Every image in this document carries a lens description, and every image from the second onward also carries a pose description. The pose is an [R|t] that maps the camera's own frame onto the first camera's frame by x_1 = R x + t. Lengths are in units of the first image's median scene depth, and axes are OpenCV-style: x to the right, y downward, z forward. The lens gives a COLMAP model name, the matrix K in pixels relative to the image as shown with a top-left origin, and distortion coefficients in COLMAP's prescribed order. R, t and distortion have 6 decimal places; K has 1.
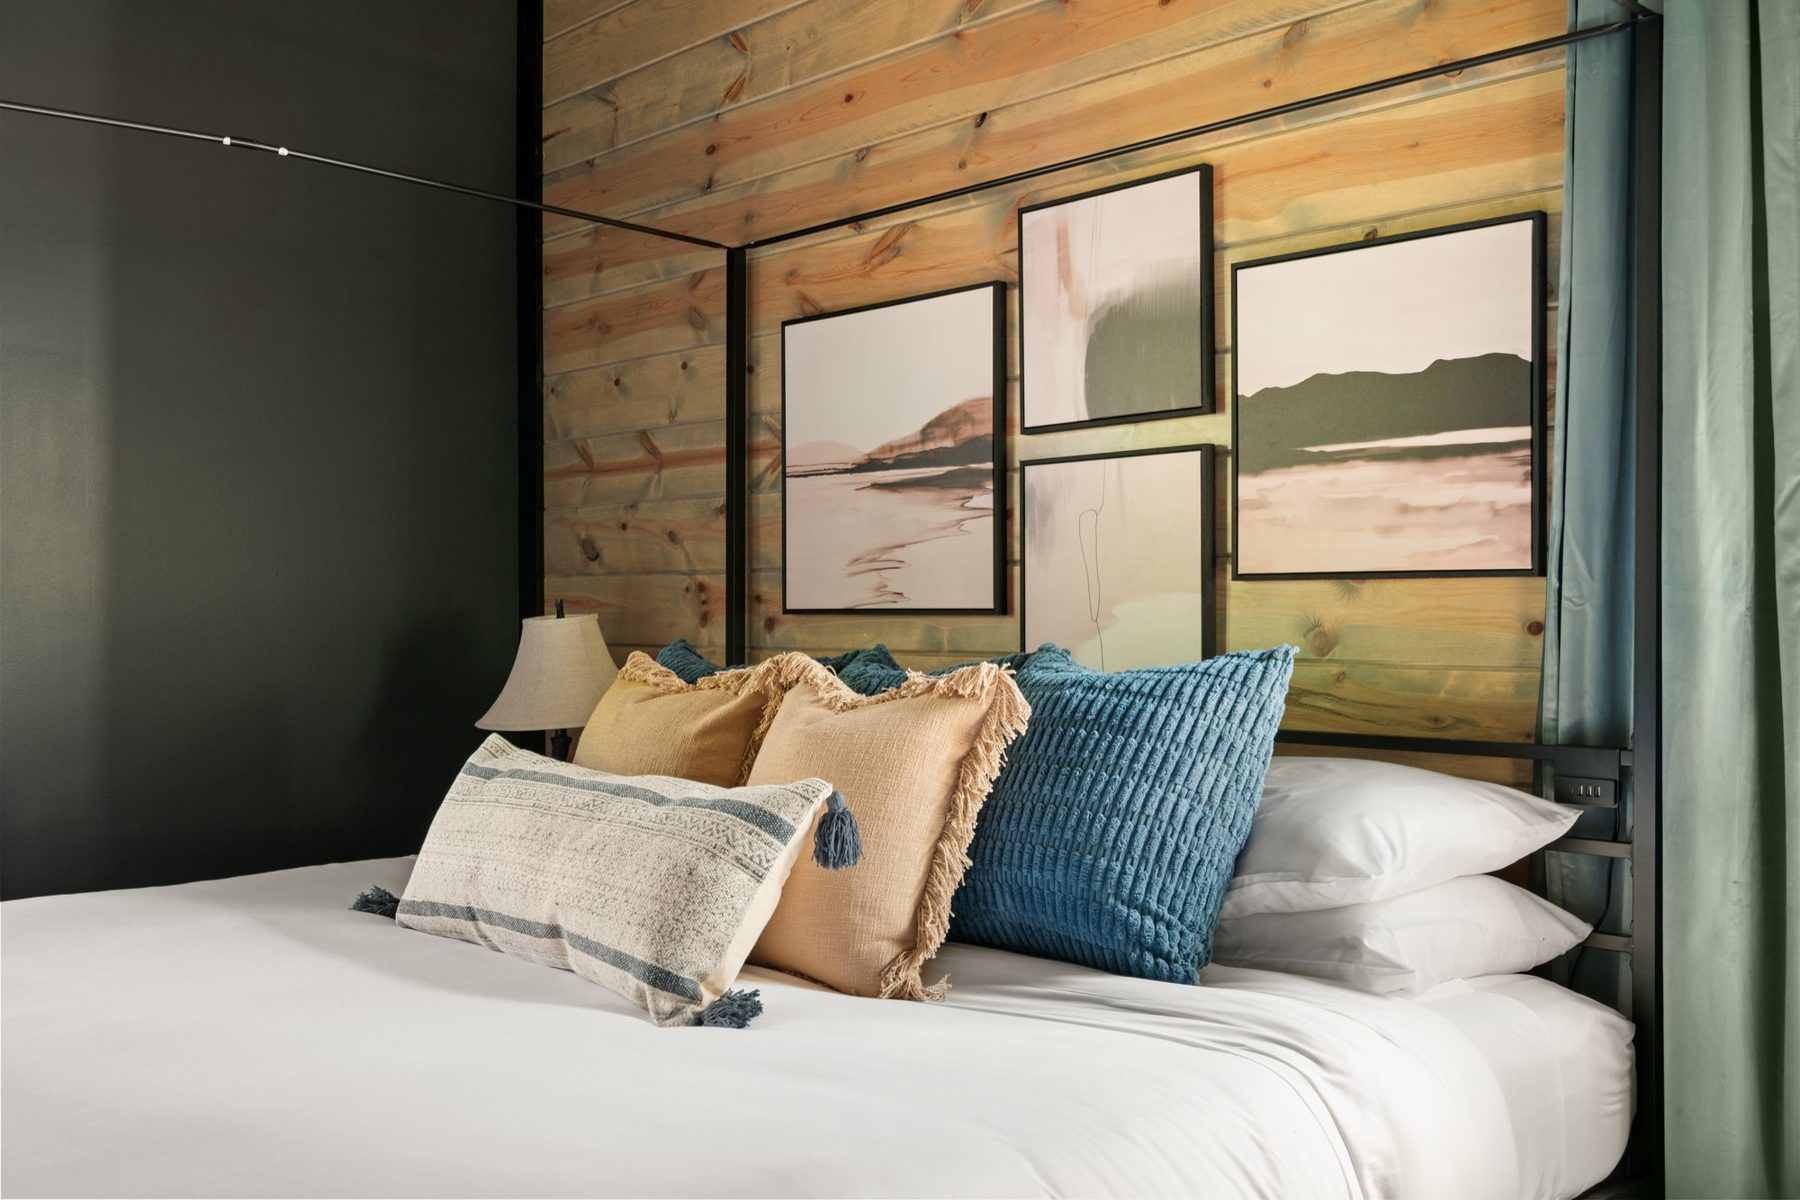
lens RADIAL K [[1696.4, 0, 900.9], [0, 1696.4, 604.0], [0, 0, 1]] dist [0.002594, 0.000000]
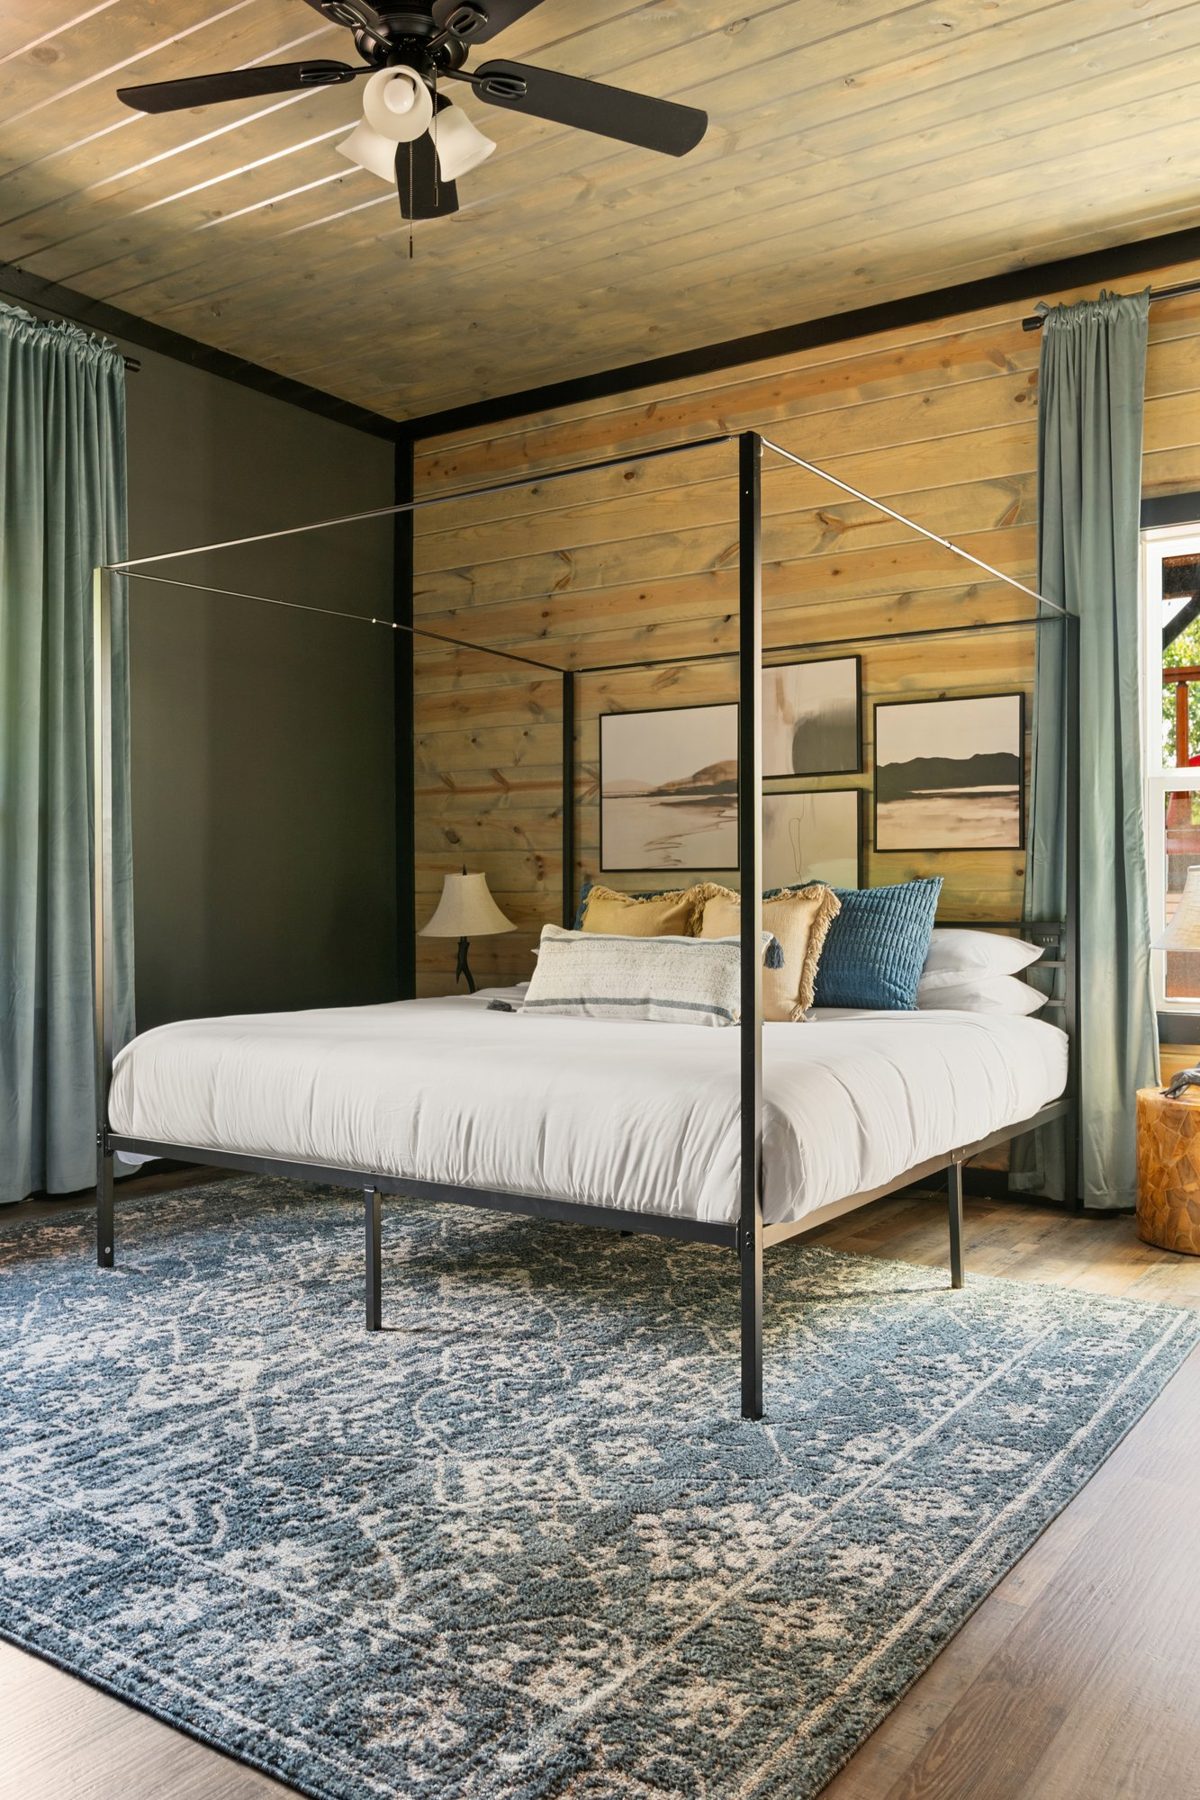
lens RADIAL K [[1440.4, 0, 599.4], [0, 1440.4, 897.9], [0, 0, 1]] dist [-0.007202, -0.000001]
pose [[0.975122, -0.000837, 0.221668, -0.535736], [-0.000025, 0.999992, 0.003883, 0.035609], [-0.221670, -0.003791, 0.975114, -0.677671]]
